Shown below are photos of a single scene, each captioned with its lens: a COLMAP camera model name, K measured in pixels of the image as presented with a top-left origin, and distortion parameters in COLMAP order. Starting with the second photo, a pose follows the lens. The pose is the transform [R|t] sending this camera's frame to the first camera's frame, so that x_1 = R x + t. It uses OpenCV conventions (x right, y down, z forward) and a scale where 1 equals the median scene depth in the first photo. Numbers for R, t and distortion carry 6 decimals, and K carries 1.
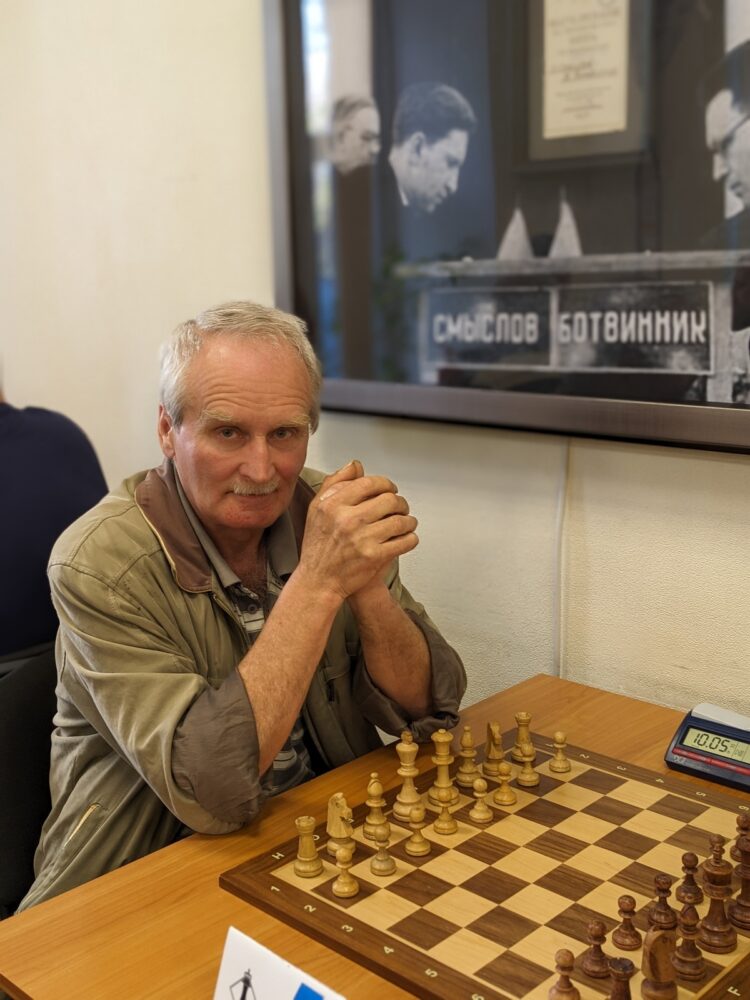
lens RADIAL K [[1172.5, 0, 375.0], [0, 1172.5, 500.0], [0, 0, 1]] dist [-0.004073, -0.014460]
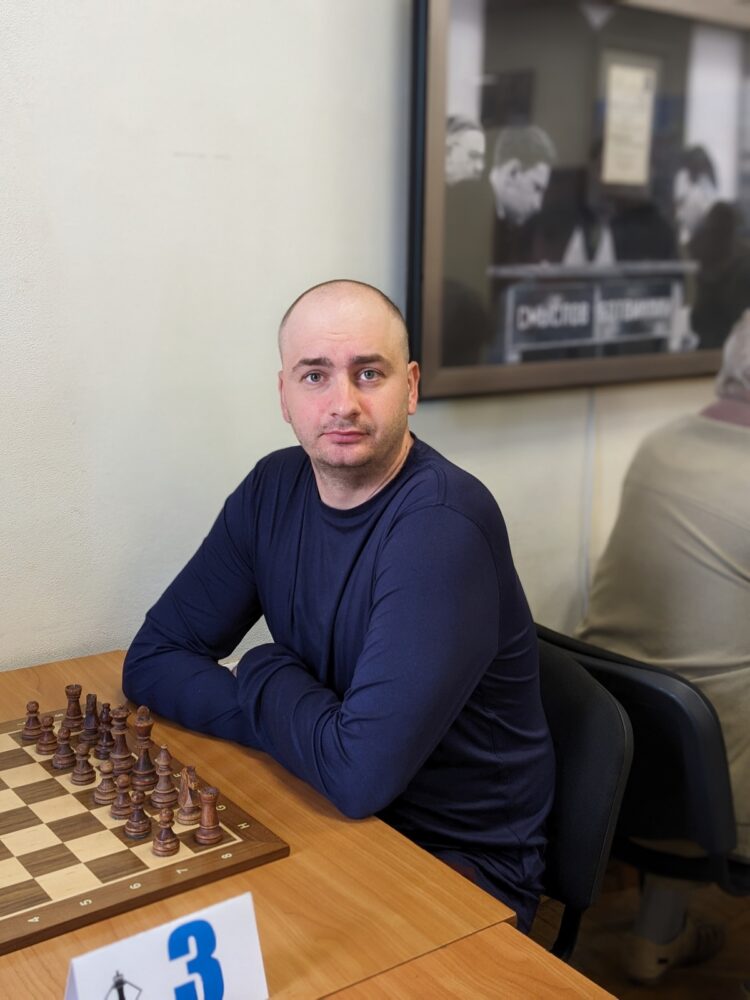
lens RADIAL K [[1172.5, 0, 375.0], [0, 1172.5, 500.0], [0, 0, 1]] dist [-0.004073, -0.014460]
pose [[0.164028, -0.176988, 0.970448, -1.278402], [0.187322, 0.971461, 0.145511, -0.176998], [-0.968507, 0.157918, 0.192501, 0.985700]]
